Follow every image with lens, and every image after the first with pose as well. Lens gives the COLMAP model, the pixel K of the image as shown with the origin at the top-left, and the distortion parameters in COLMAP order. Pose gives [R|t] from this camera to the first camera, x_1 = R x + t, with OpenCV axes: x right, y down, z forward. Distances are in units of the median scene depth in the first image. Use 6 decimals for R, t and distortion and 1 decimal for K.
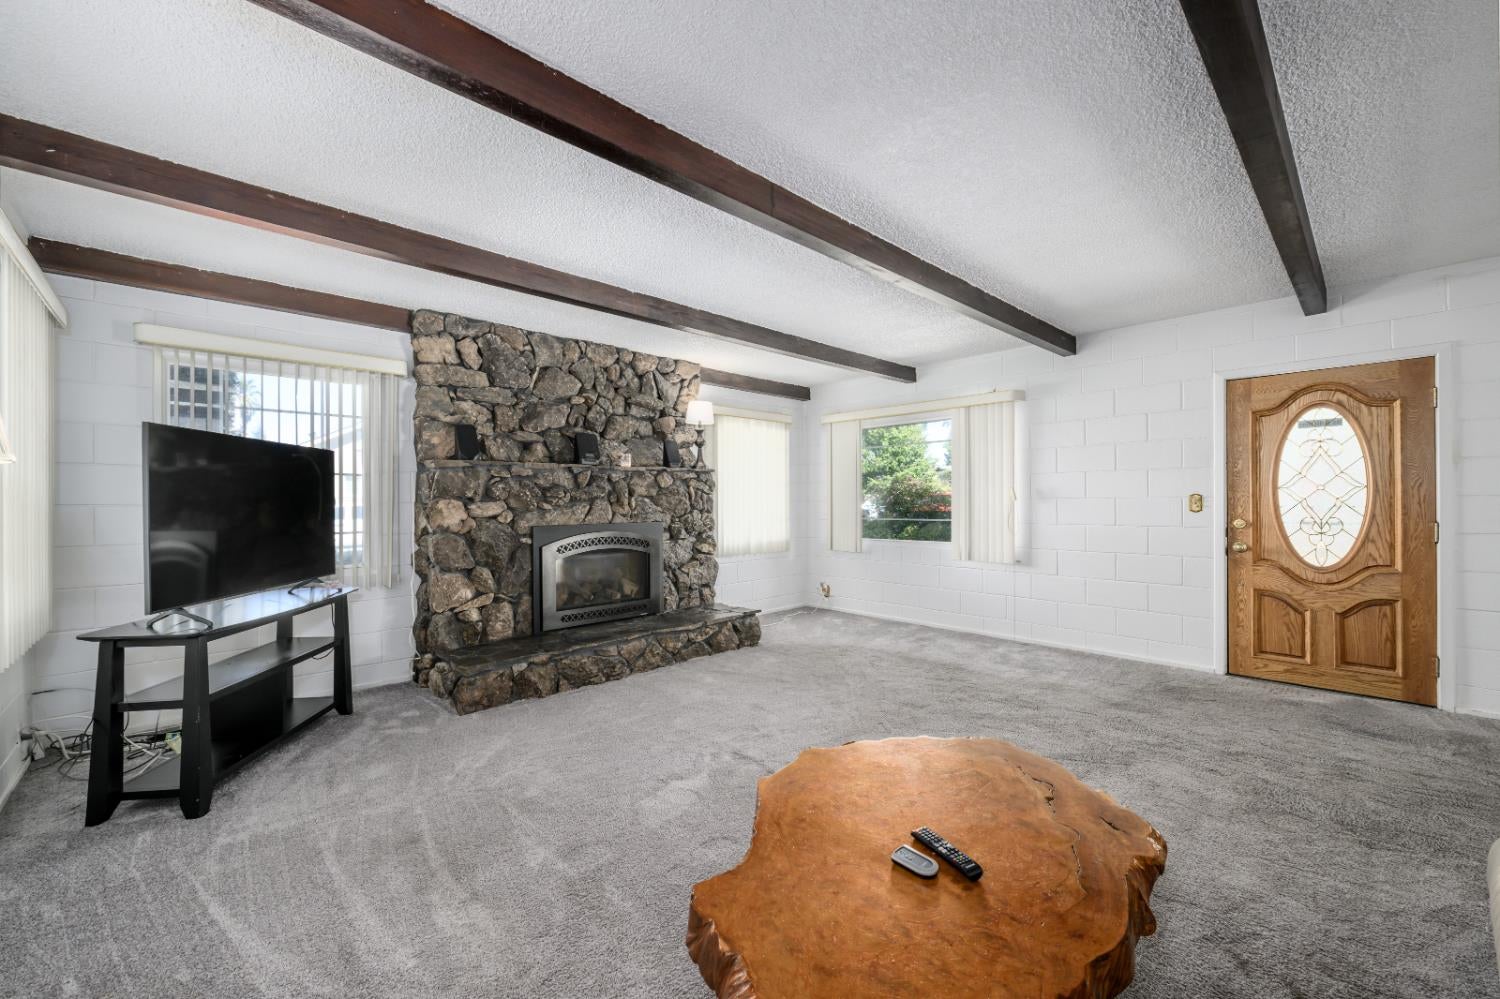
lens RADIAL K [[589.9, 0, 752.3], [0, 589.9, 500.5], [0, 0, 1]] dist [-0.001030, -0.000294]
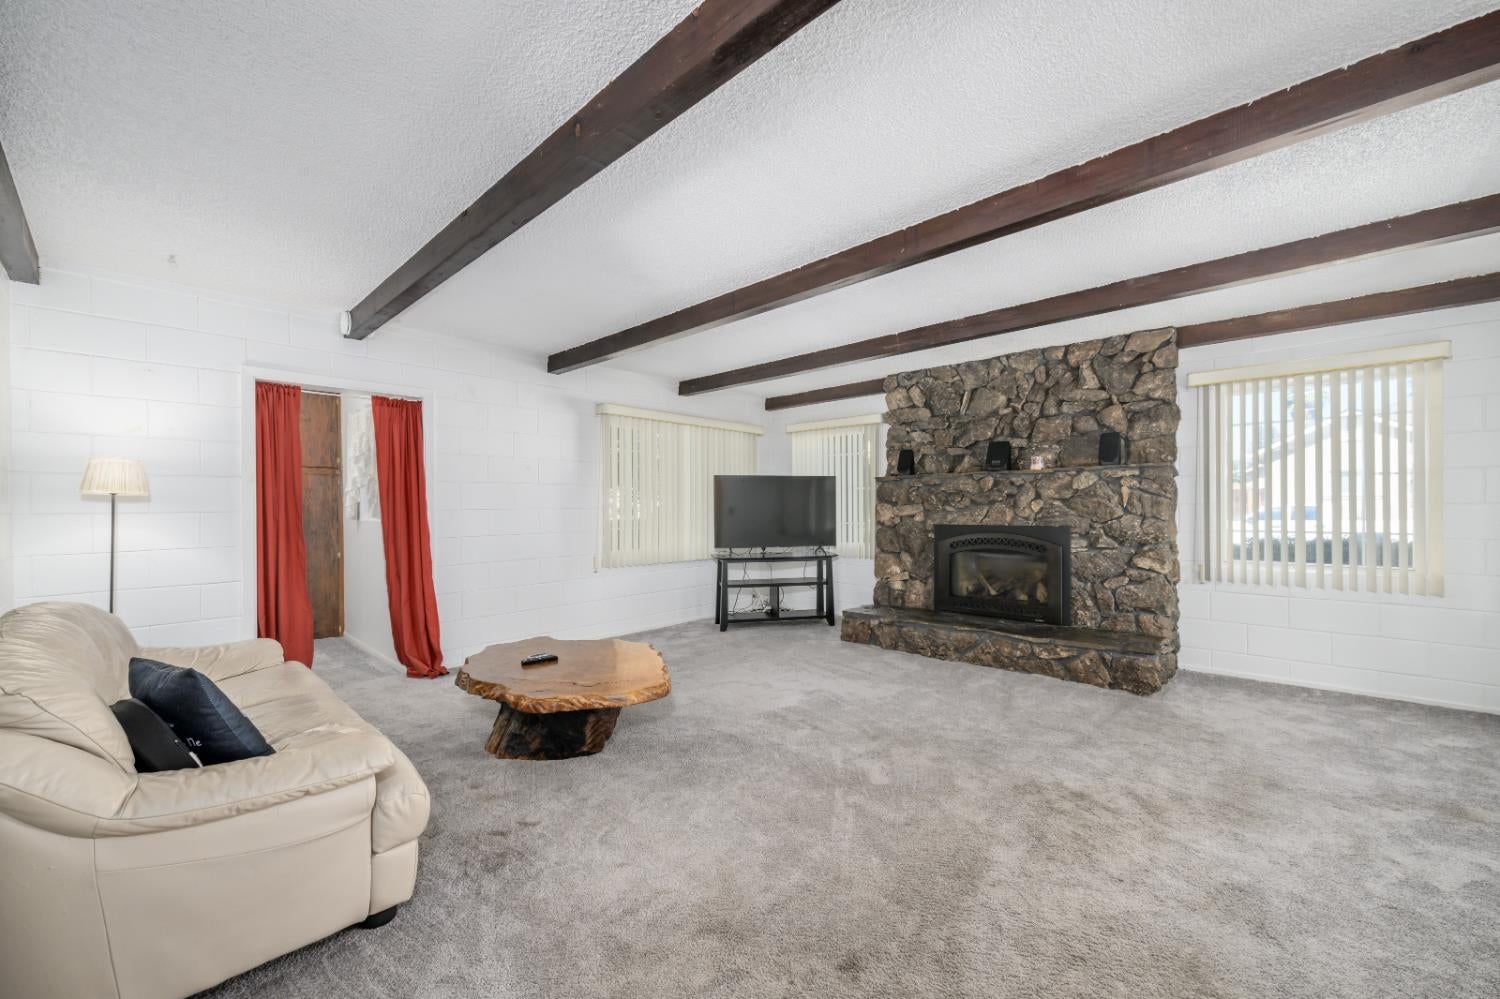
lens RADIAL K [[589.9, 0, 789.3], [0, 589.9, 510.6], [0, 0, 1]] dist [-0.001030, -0.000294]
pose [[0.089344, 0.010958, -0.995941, 0.777984], [0.004214, 0.999926, 0.011380, -0.001086], [0.995992, -0.005213, 0.089291, 0.526291]]
